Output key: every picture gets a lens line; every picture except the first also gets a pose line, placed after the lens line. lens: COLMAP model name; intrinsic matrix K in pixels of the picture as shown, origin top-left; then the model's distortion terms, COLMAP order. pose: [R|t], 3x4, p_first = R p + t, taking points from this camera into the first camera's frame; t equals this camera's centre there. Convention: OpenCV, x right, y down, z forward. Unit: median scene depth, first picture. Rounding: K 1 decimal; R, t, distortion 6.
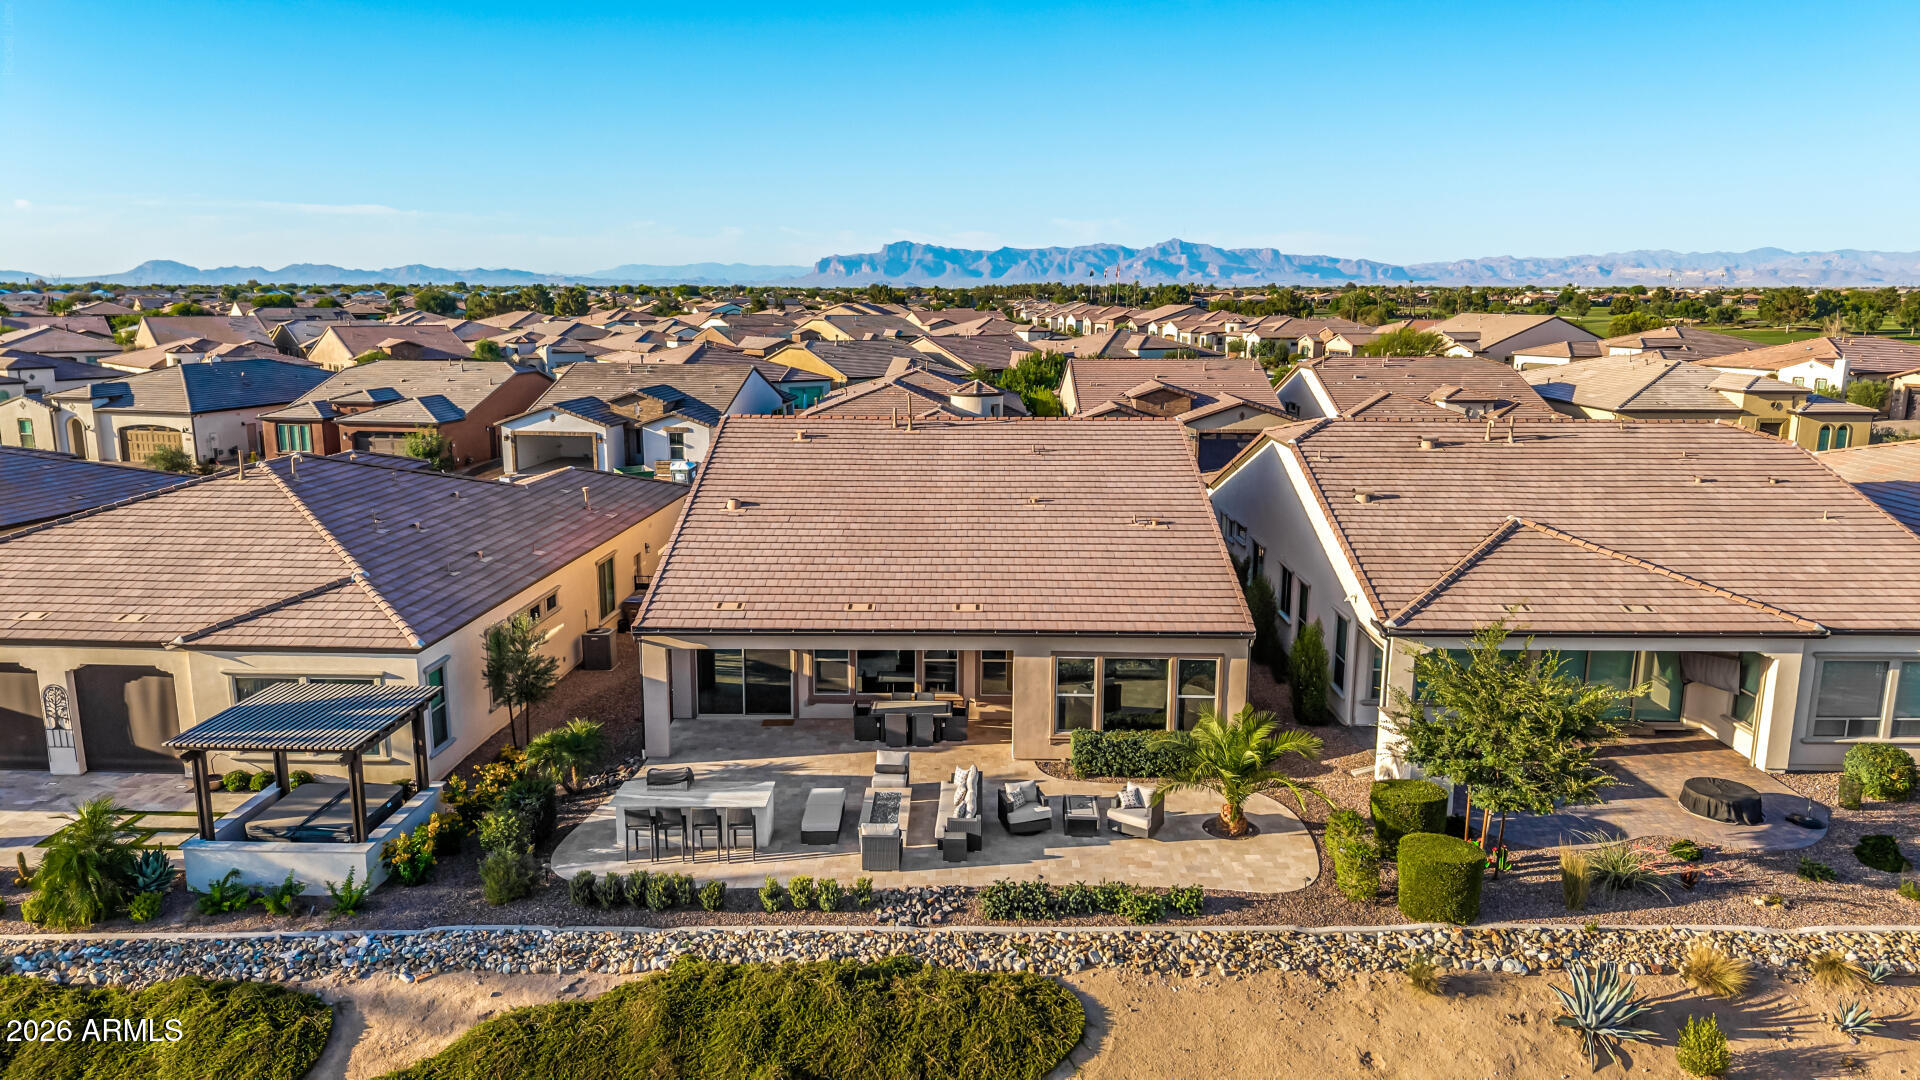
lens RADIAL K [[1272.3, 0, 954.9], [0, 1272.3, 558.0], [0, 0, 1]] dist [0.061945, -0.079961]
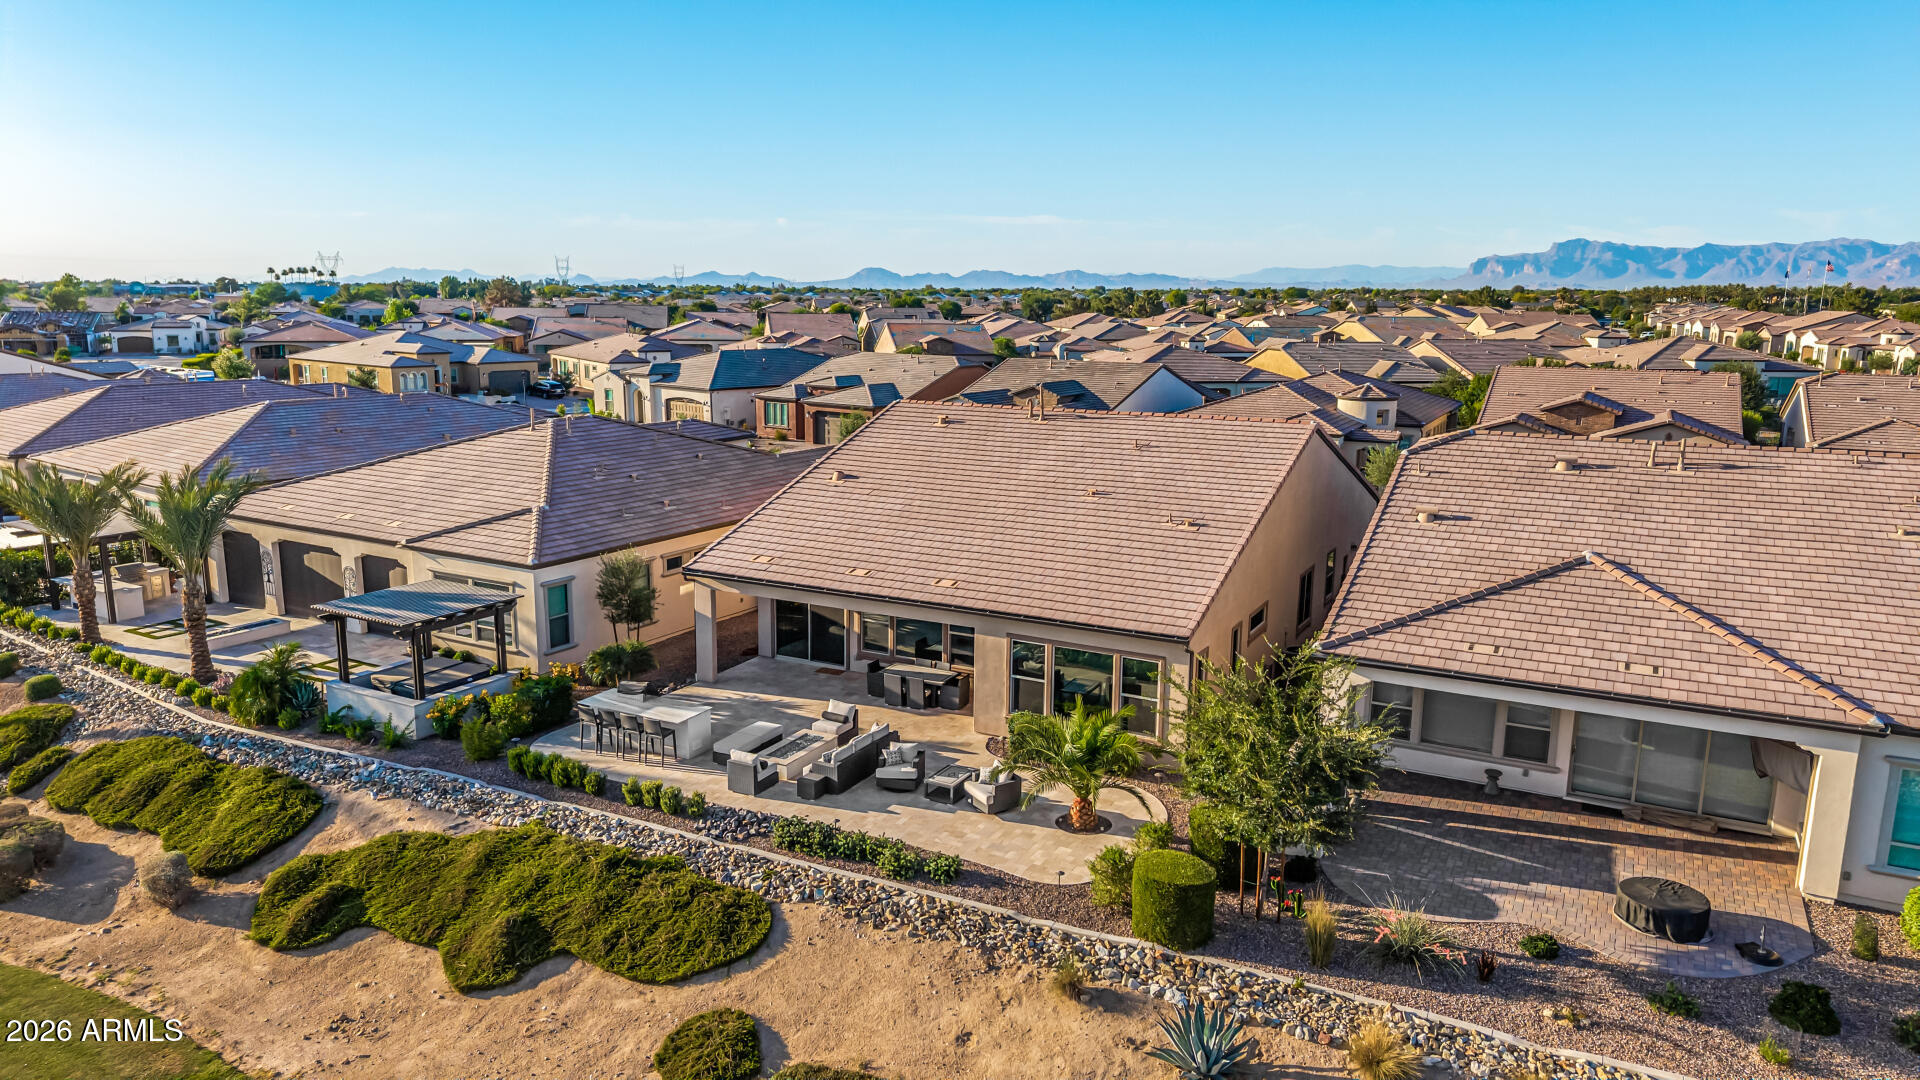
lens RADIAL K [[1279.0, 0, 954.7], [0, 1279.0, 544.1], [0, 0, 1]] dist [0.034784, -0.035145]
pose [[0.887048, 0.093486, -0.452113, 0.553475], [-0.099470, 0.994984, 0.010576, -0.005677], [0.450834, 0.035590, 0.891898, 0.058110]]
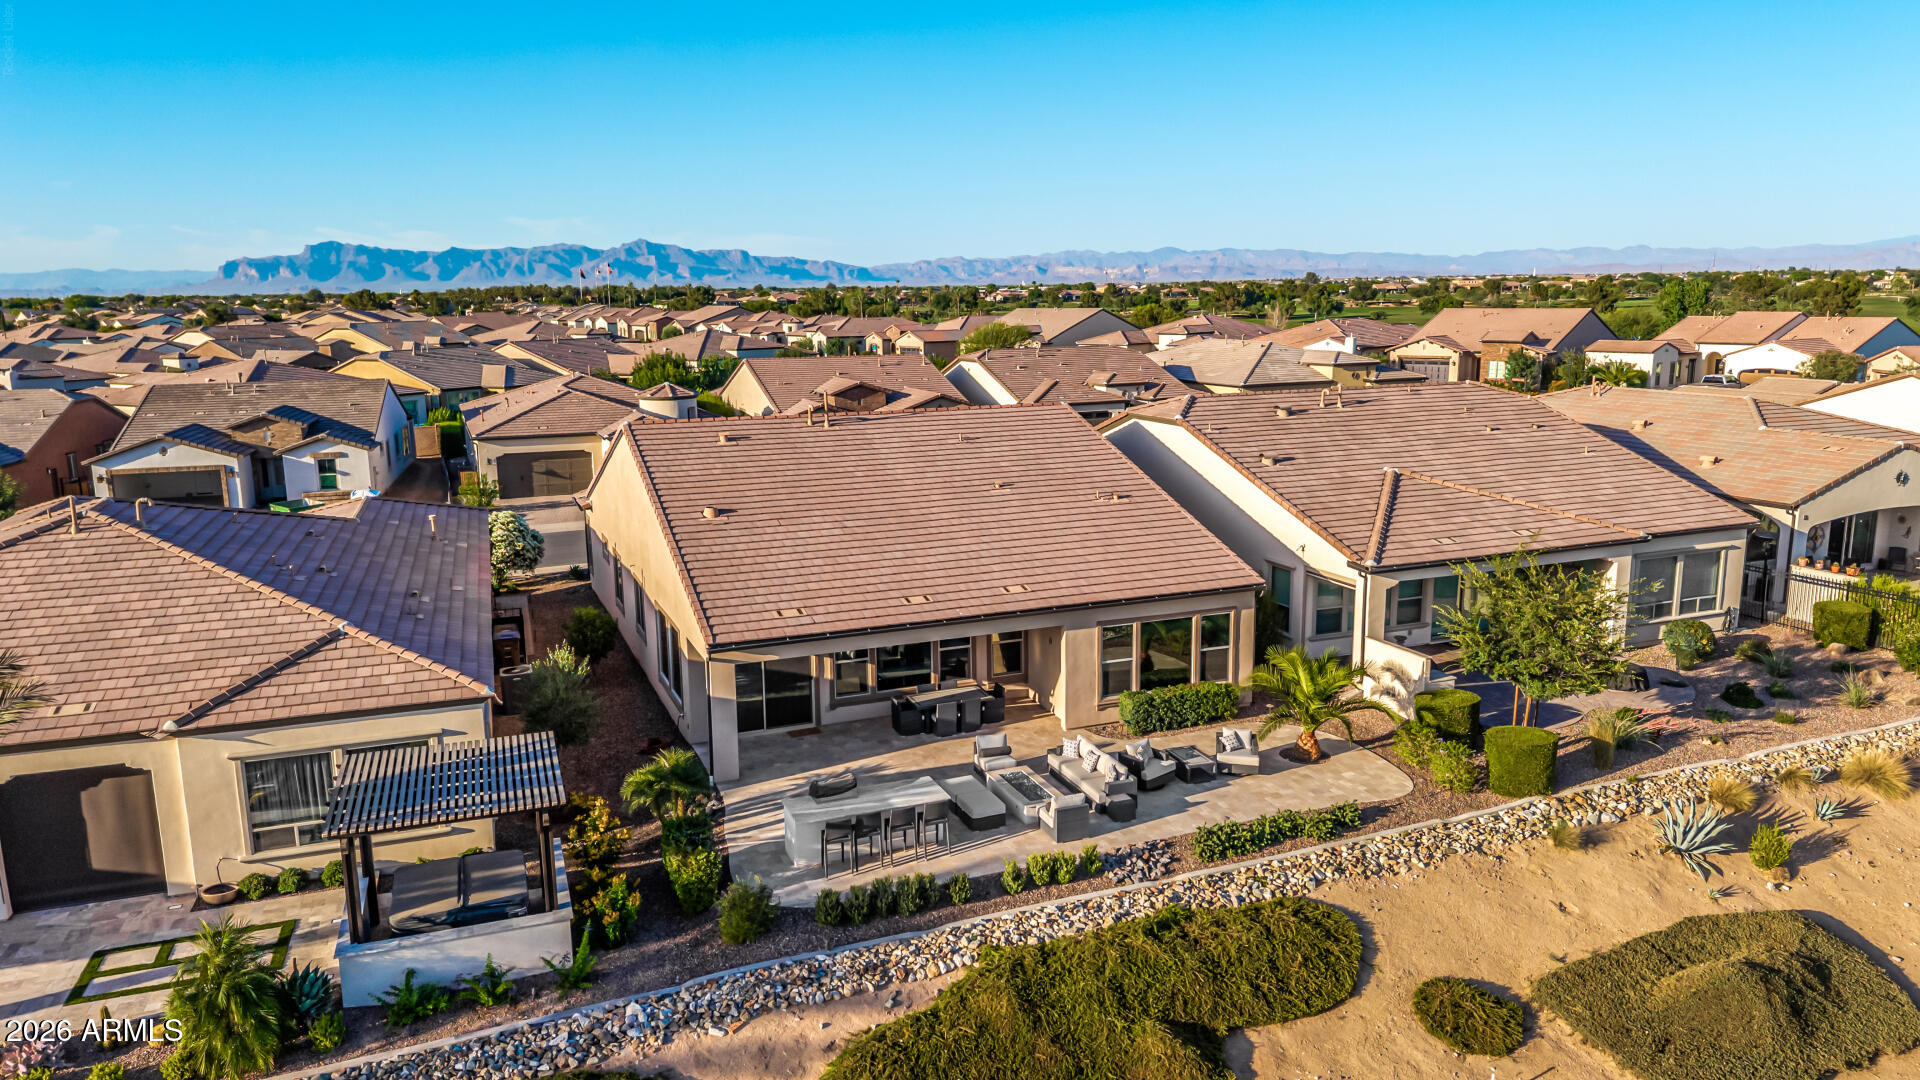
lens RADIAL K [[1303.1, 0, 955.3], [0, 1303.1, 561.7], [0, 0, 1]] dist [0.059779, -0.091358]
pose [[0.923083, -0.095122, 0.372652, -0.474025], [0.096340, 0.995229, 0.015401, -0.004322], [-0.372339, 0.021685, 0.927843, 0.048055]]
